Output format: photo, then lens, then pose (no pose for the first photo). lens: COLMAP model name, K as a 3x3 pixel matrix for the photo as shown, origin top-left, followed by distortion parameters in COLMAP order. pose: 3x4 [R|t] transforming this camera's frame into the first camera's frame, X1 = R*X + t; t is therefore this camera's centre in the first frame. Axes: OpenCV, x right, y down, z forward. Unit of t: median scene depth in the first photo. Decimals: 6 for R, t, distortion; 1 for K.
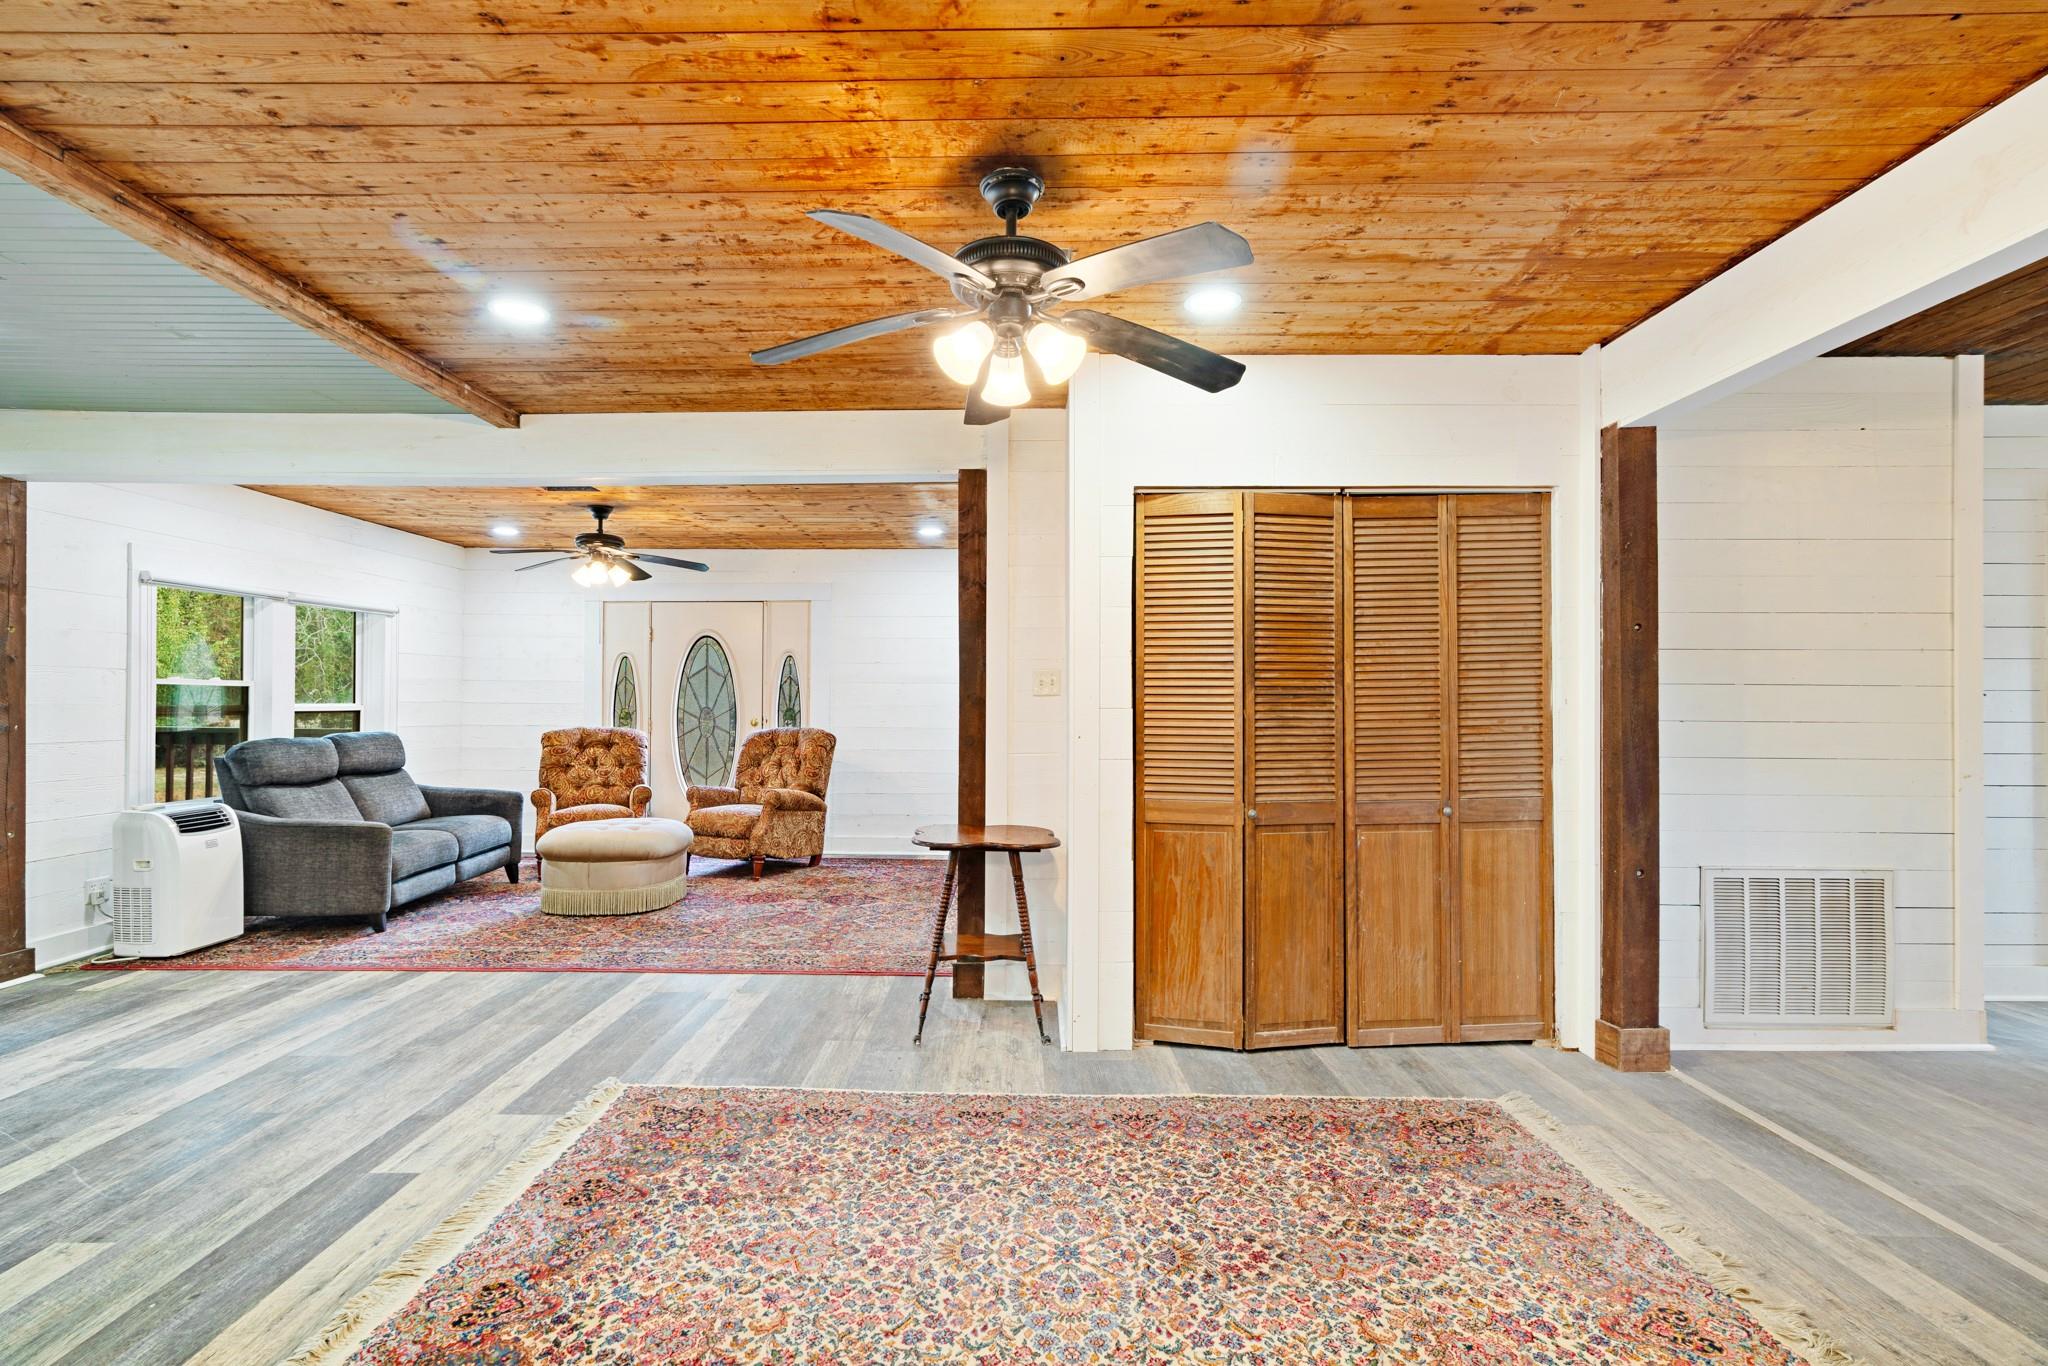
lens RADIAL K [[893.6, 0, 1024.0], [0, 893.6, 683.0], [0, 0, 1]] dist [-0.022757, 0.000359]
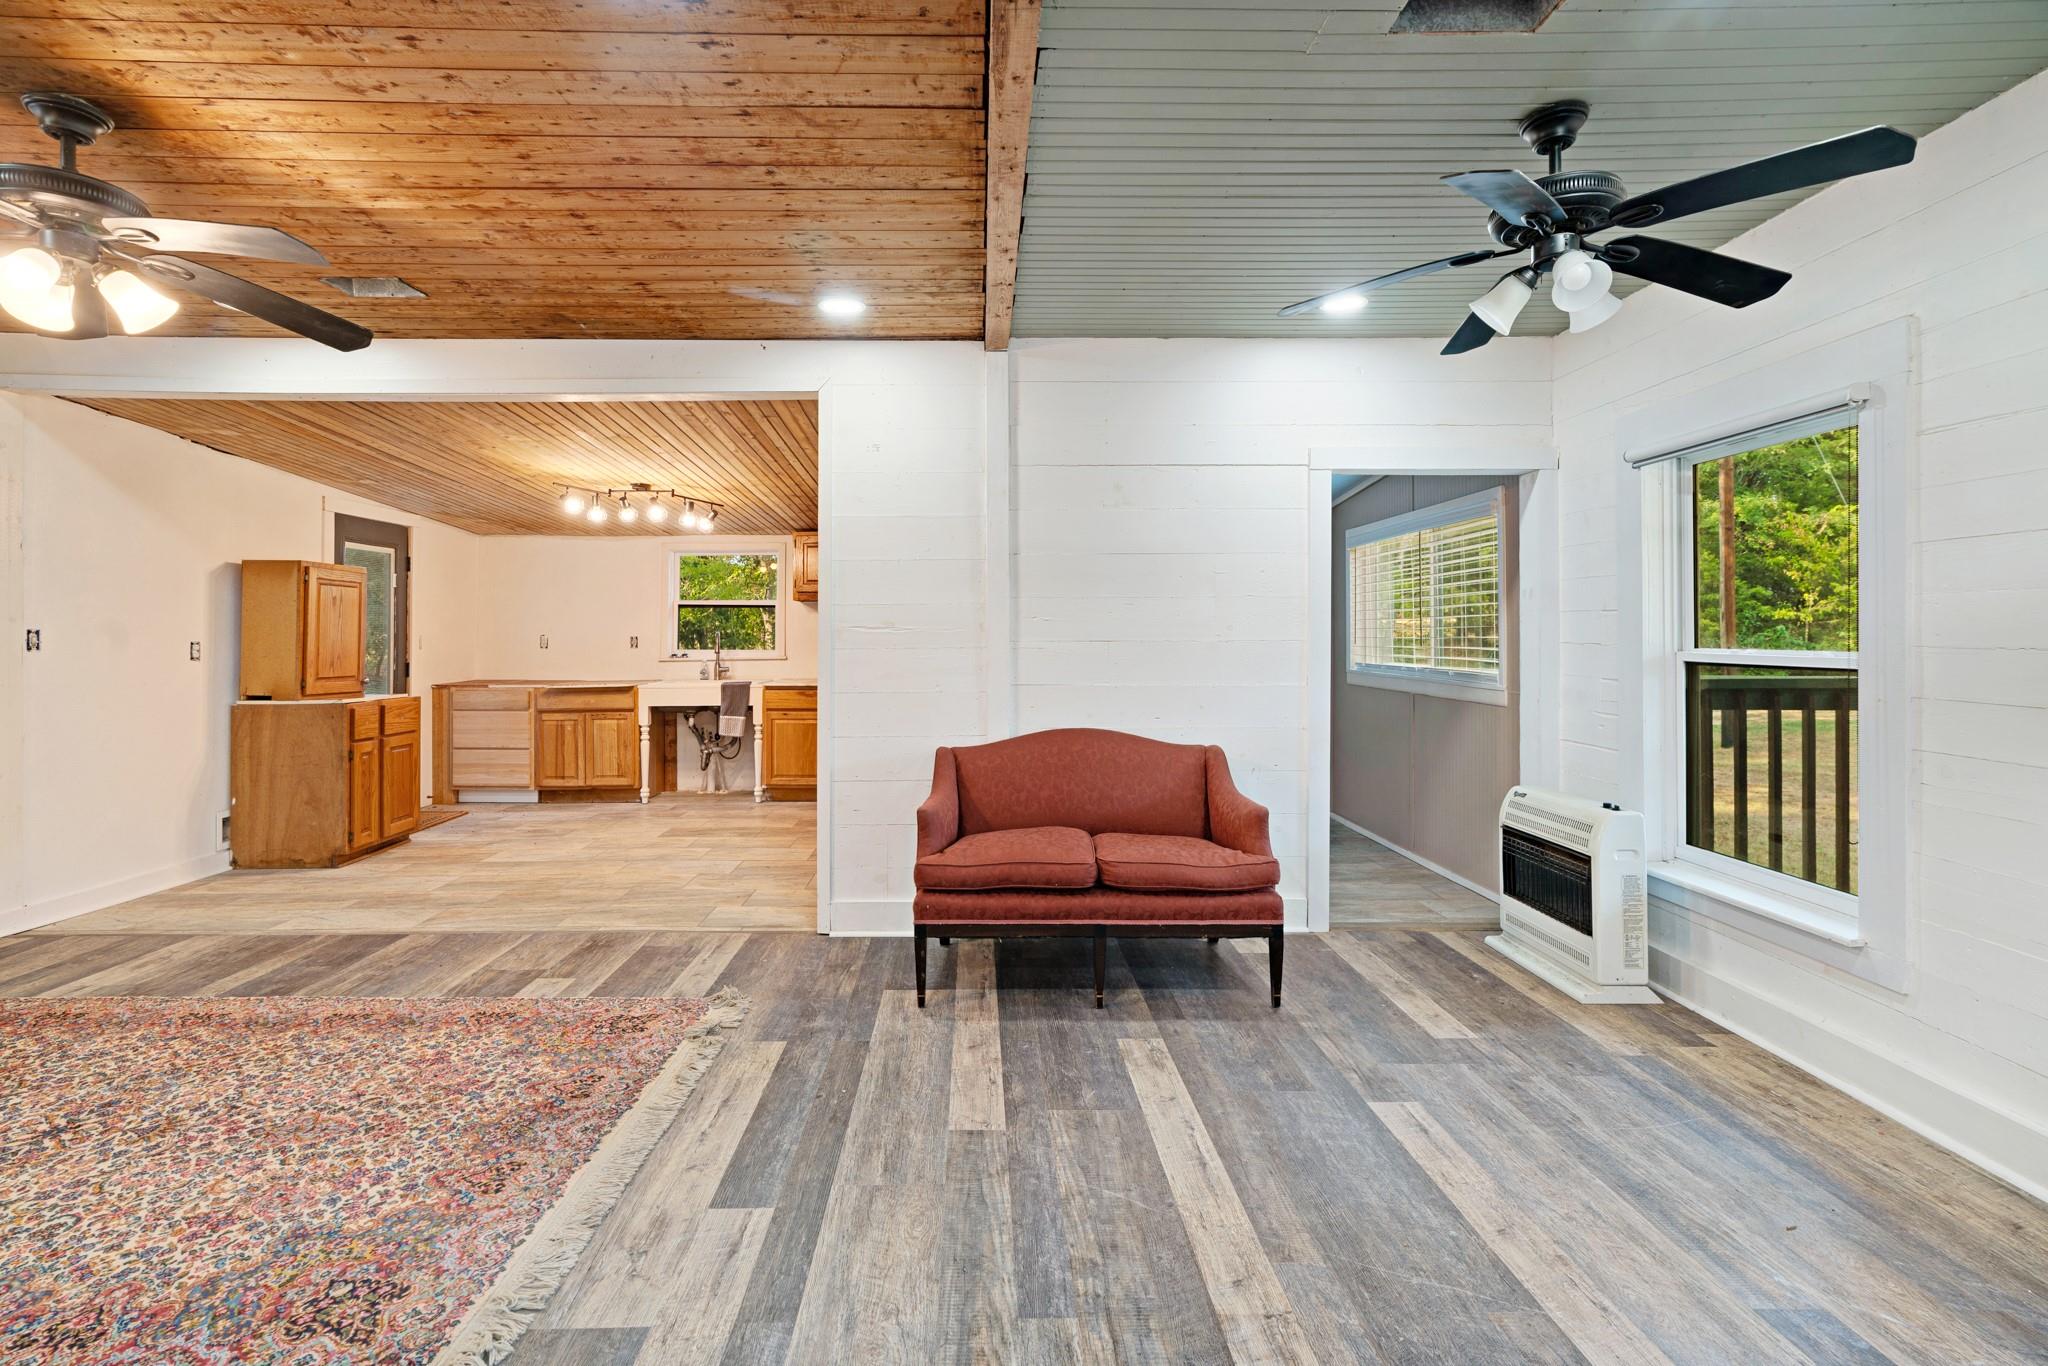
lens RADIAL K [[940.3, 0, 1005.5], [0, 940.3, 654.2], [0, 0, 1]] dist [0.016663, -0.000458]
pose [[-0.999869, -0.003716, -0.015775, -0.443053], [-0.003437, 0.999838, -0.017661, 0.027251], [0.015838, -0.017604, -0.999720, 0.885677]]
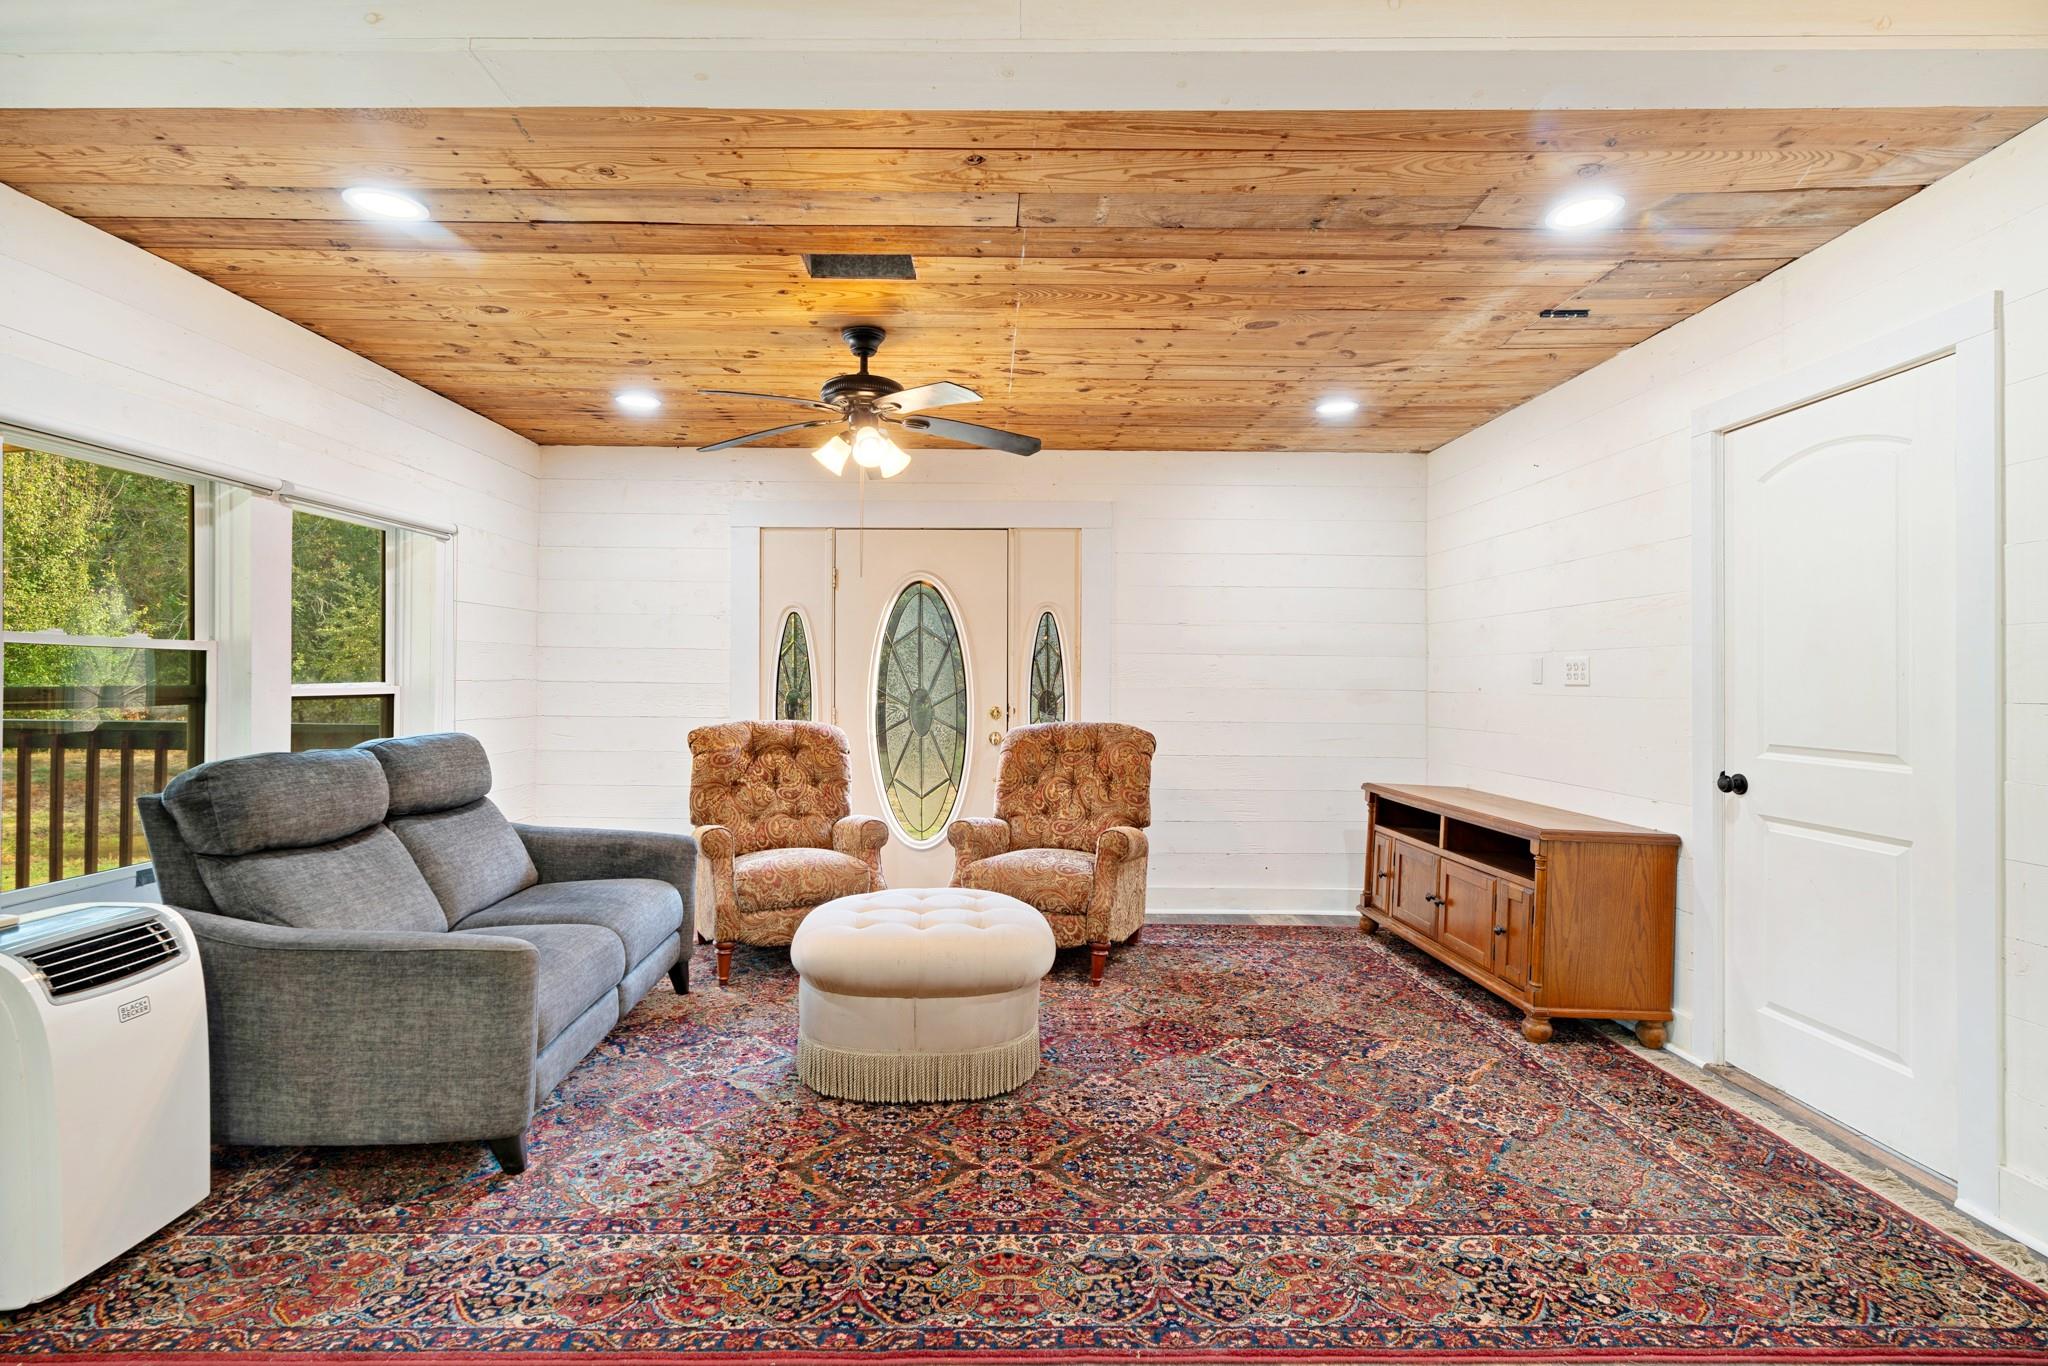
lens RADIAL K [[921.6, 0, 1026.9], [0, 921.6, 671.0], [0, 0, 1]] dist [-0.026396, 0.015982]
pose [[0.999499, 0.006188, 0.031032, -0.464620], [-0.006620, 0.999882, 0.013849, 0.006180], [-0.030942, -0.014047, 0.999422, 0.497979]]
